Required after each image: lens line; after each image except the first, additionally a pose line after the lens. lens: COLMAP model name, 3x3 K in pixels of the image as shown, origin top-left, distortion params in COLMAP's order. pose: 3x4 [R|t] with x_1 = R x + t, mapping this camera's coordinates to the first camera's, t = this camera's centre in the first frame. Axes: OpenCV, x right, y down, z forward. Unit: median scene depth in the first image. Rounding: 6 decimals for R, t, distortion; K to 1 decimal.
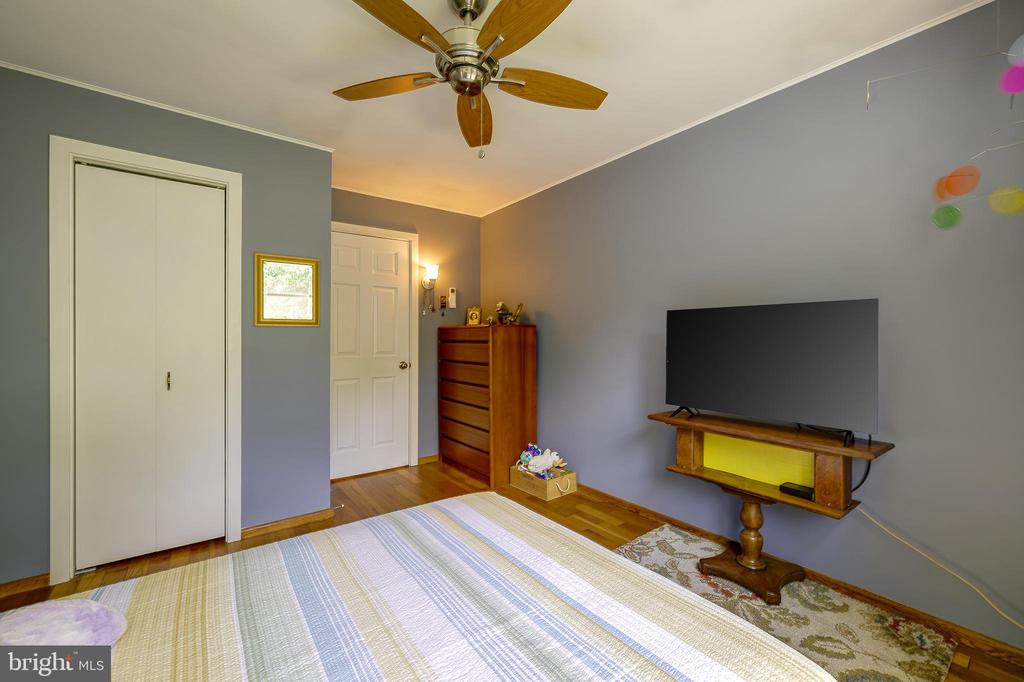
lens RADIAL K [[409.9, 0, 516.0], [0, 409.9, 340.8], [0, 0, 1]] dist [0.000755, -0.000144]
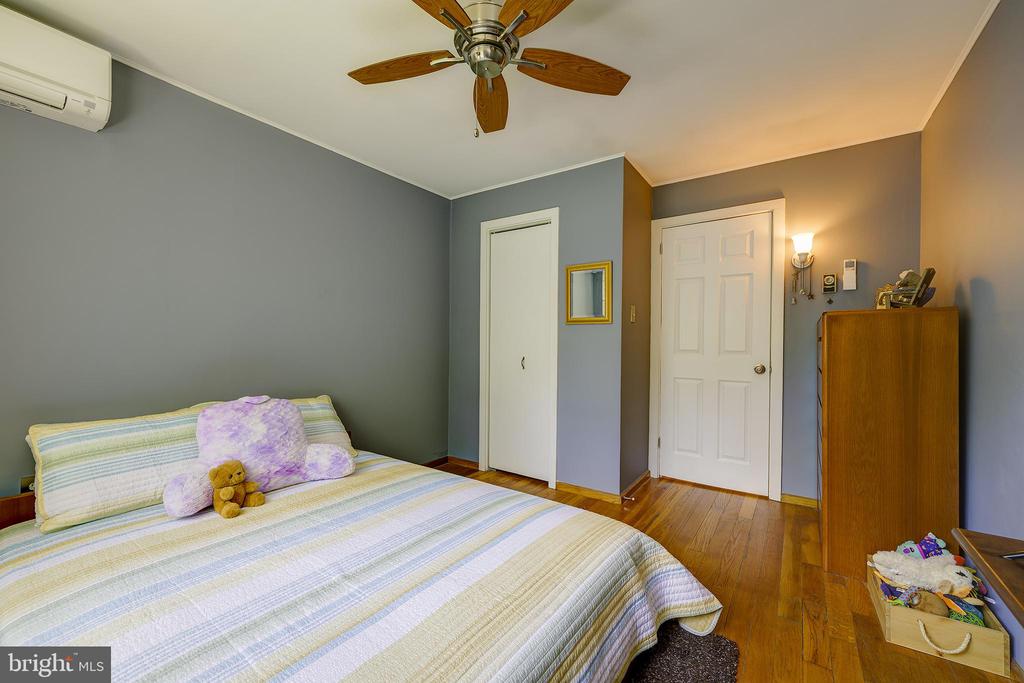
lens RADIAL K [[409.9, 0, 516.0], [0, 409.9, 341.3], [0, 0, 1]] dist [0.000755, -0.000144]
pose [[0.321578, 0.012665, -0.946798, 0.516818], [-0.010113, 0.999899, 0.009940, 0.003391], [0.946829, 0.006379, 0.321674, 0.459830]]
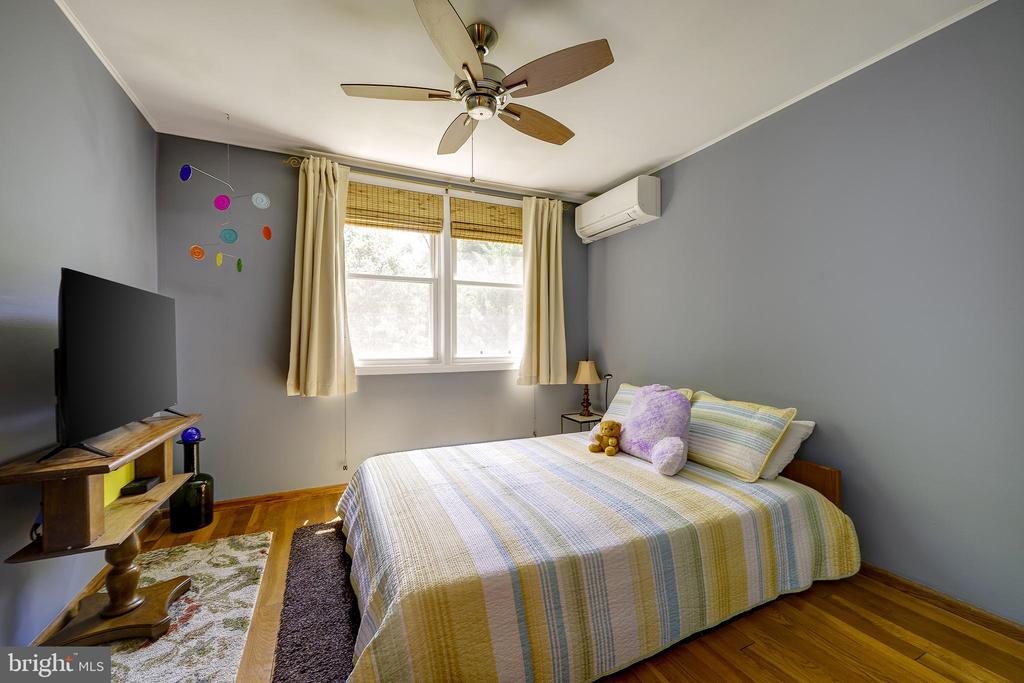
lens RADIAL K [[409.9, 0, 516.0], [0, 409.9, 341.3], [0, 0, 1]] dist [0.000755, -0.000144]
pose [[-0.978491, 0.001325, 0.206288, -0.270562], [0.001237, 0.999999, -0.000554, 0.021559], [-0.206288, -0.000287, -0.978491, 1.280819]]
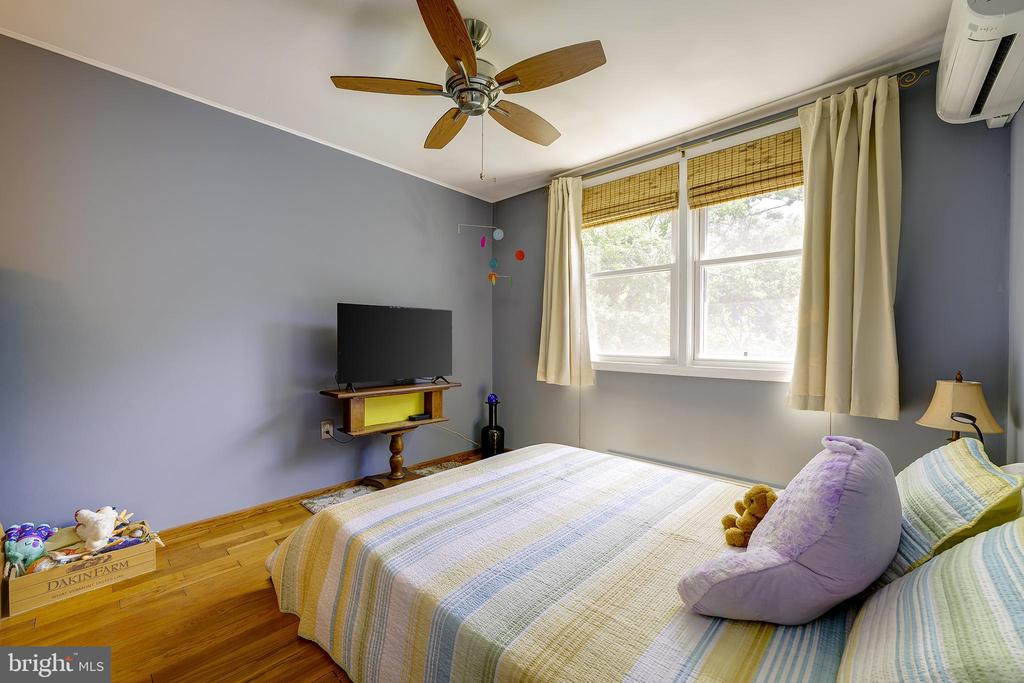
lens RADIAL K [[409.9, 0, 516.0], [0, 409.9, 341.3], [0, 0, 1]] dist [0.000755, -0.000144]
pose [[-0.166577, -0.011016, 0.985967, -0.780136], [-0.005337, 0.999933, 0.010271, 0.020653], [-0.986014, -0.003551, -0.166624, 0.644892]]
